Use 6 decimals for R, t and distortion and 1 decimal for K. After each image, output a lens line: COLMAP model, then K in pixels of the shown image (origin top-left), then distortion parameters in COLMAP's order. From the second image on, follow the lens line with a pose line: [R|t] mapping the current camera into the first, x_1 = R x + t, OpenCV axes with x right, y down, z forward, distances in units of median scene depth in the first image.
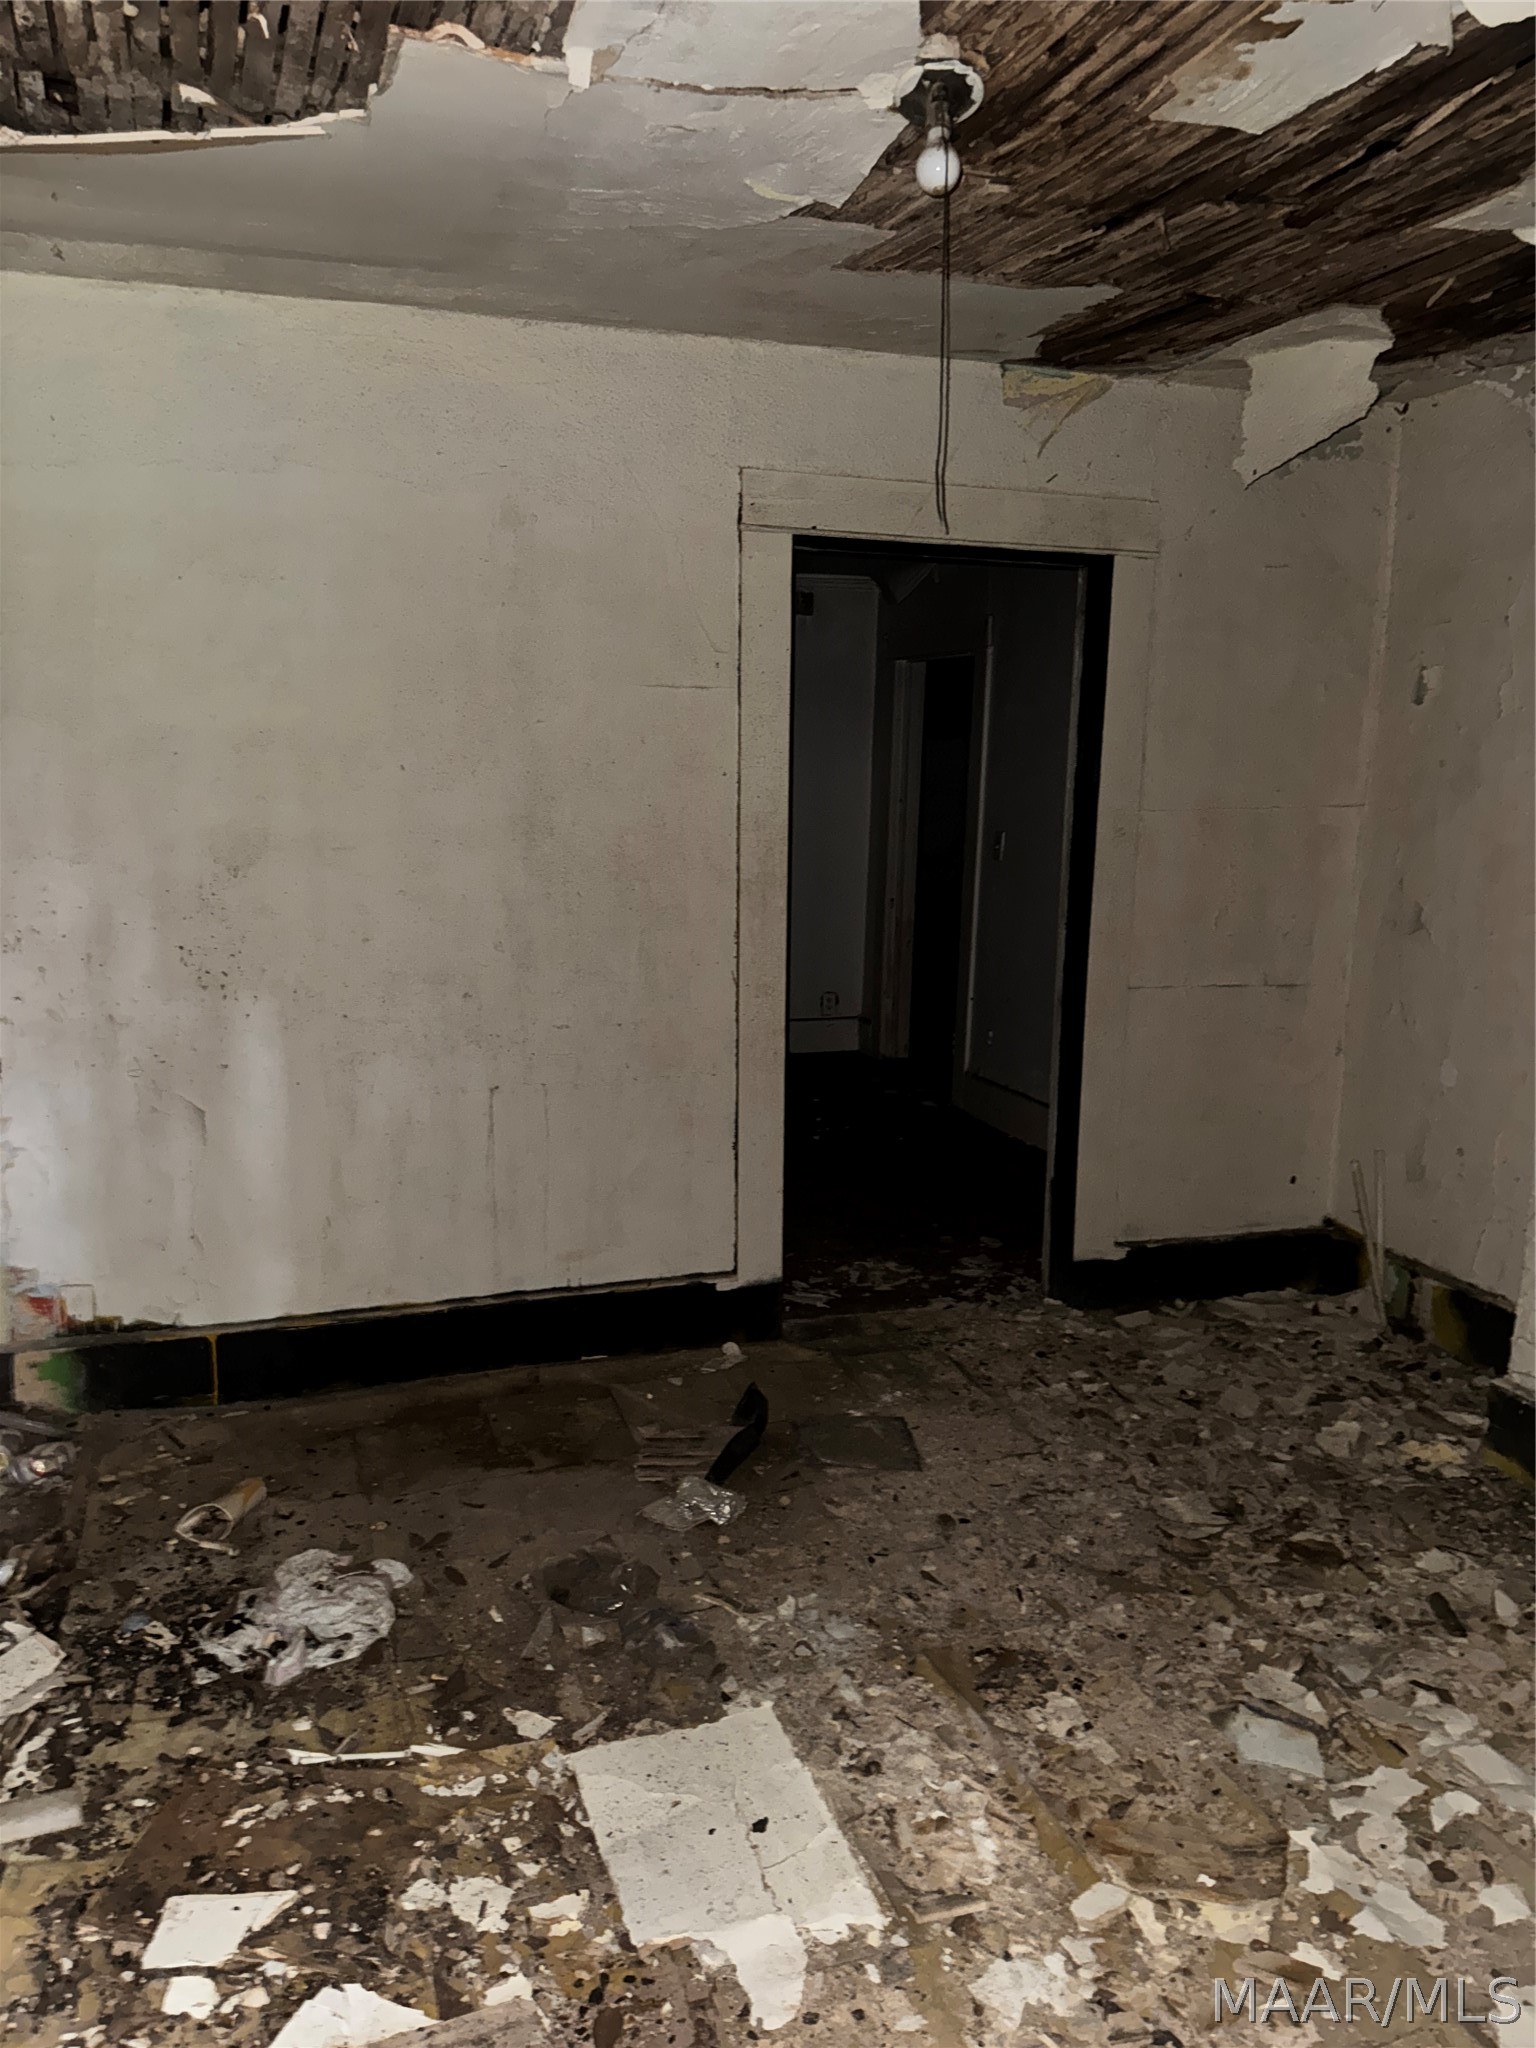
lens RADIAL K [[1450.9, 0, 769.1], [0, 1450.9, 1017.5], [0, 0, 1]] dist [0.049845, -0.066518]
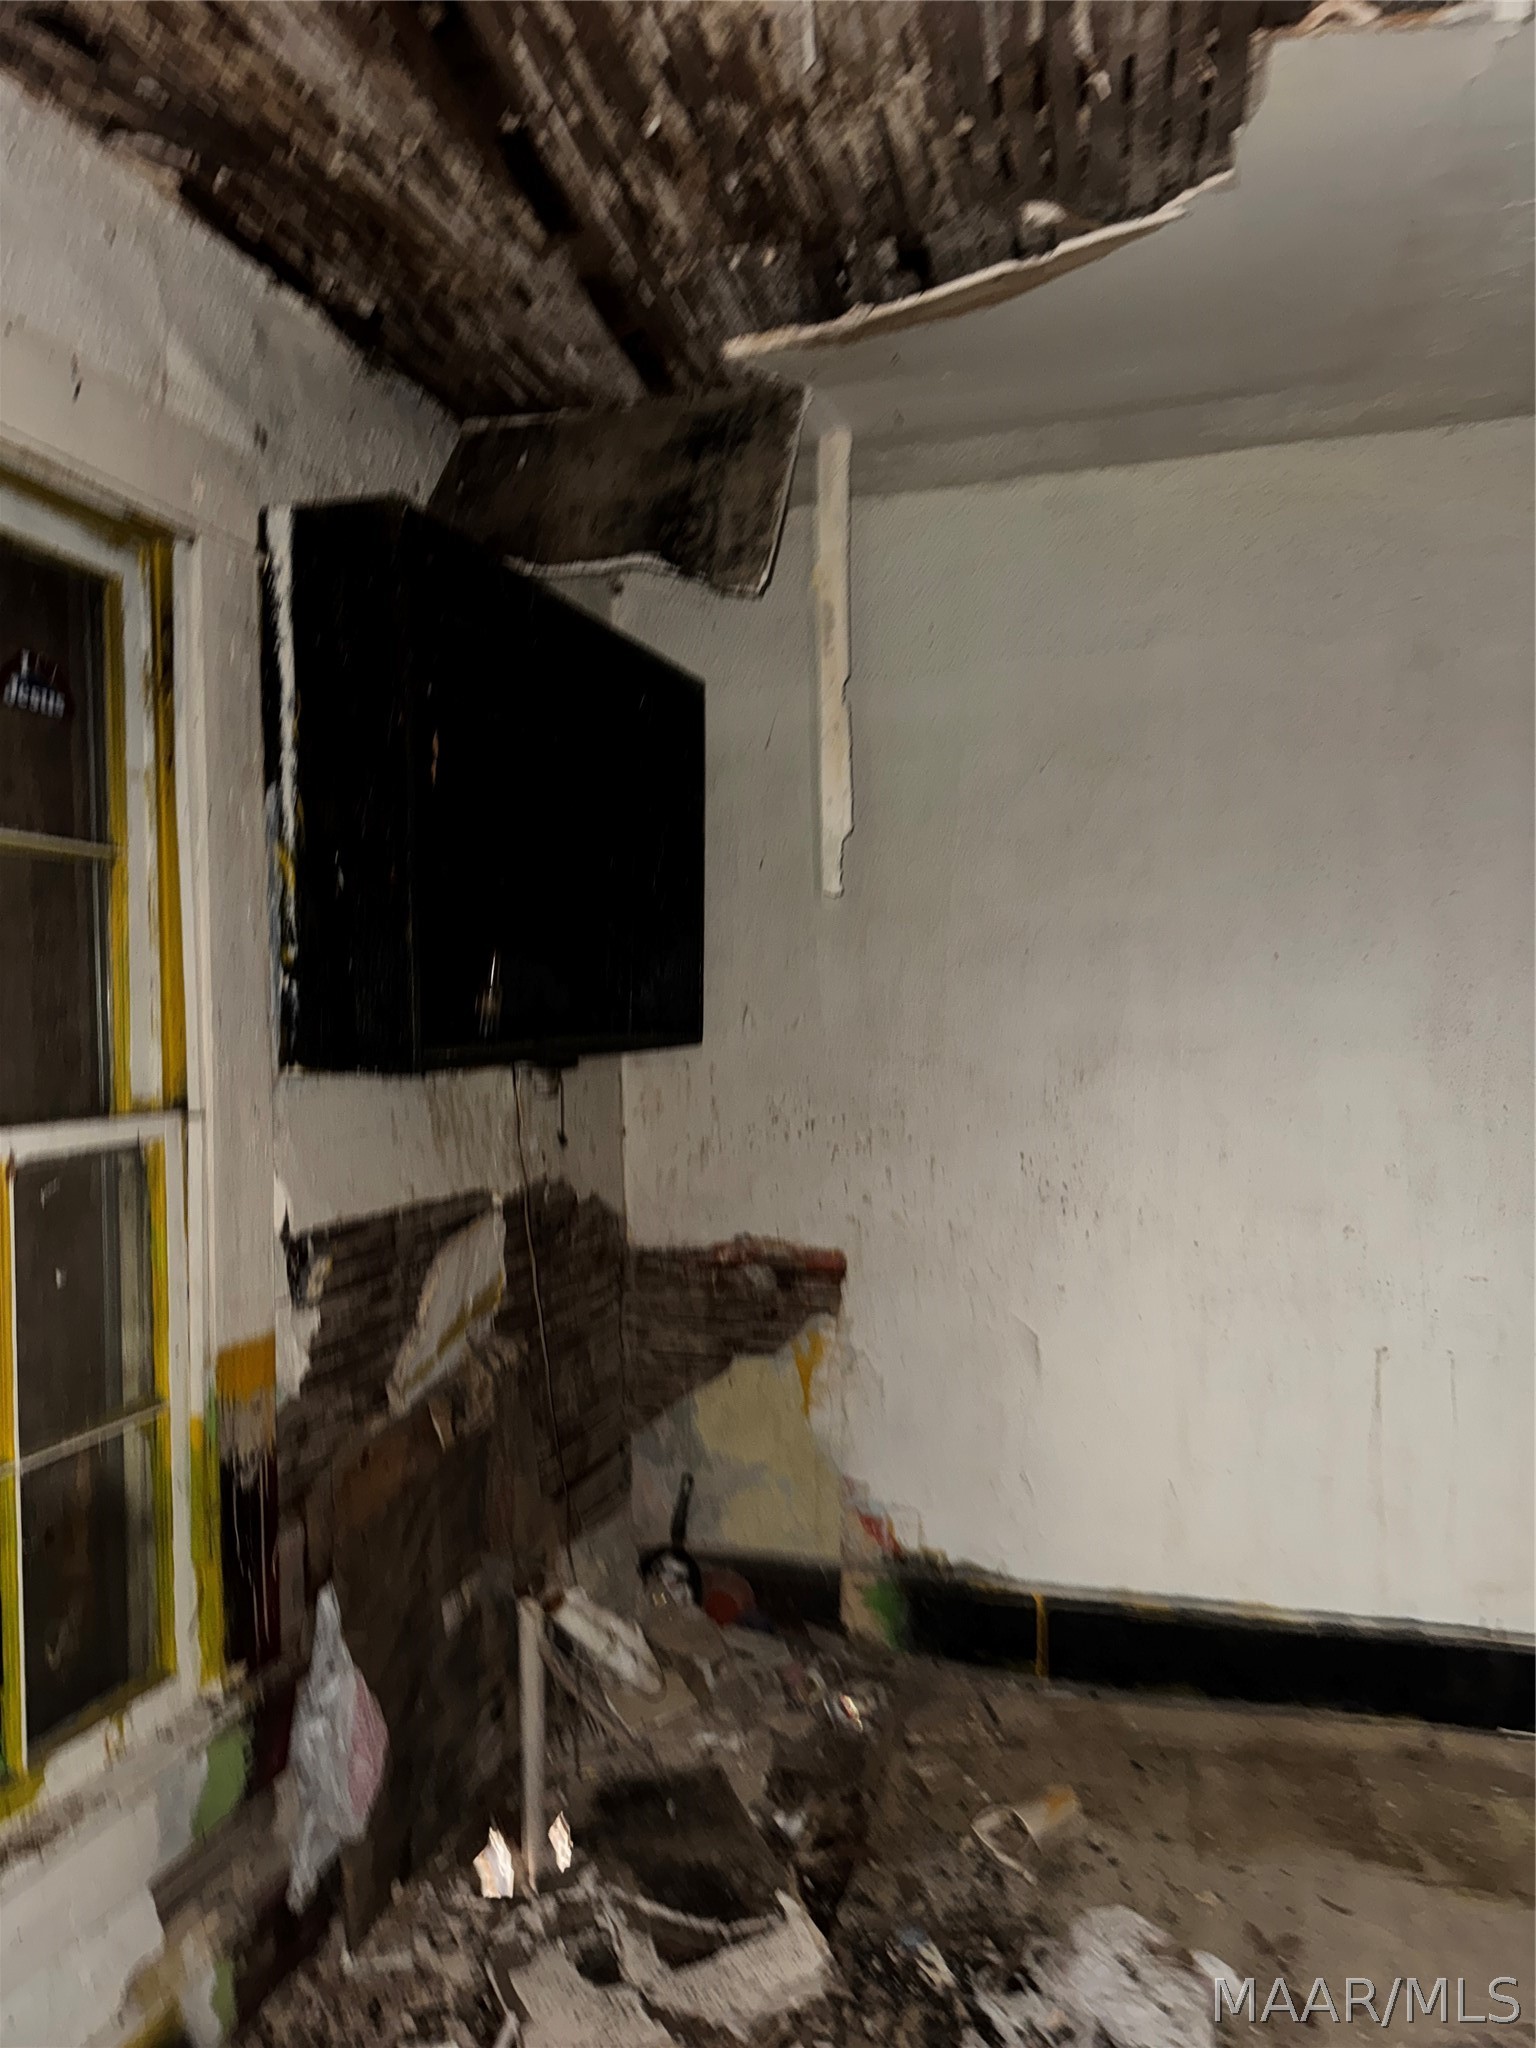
lens RADIAL K [[1450.9, 0, 756.2], [0, 1450.9, 1042.9], [0, 0, 1]] dist [0.049845, -0.066518]
pose [[0.817294, -0.001486, -0.576218, -0.008316], [-0.074609, 0.991306, -0.108380, -0.005206], [0.571370, 0.131570, 0.810078, 0.128604]]
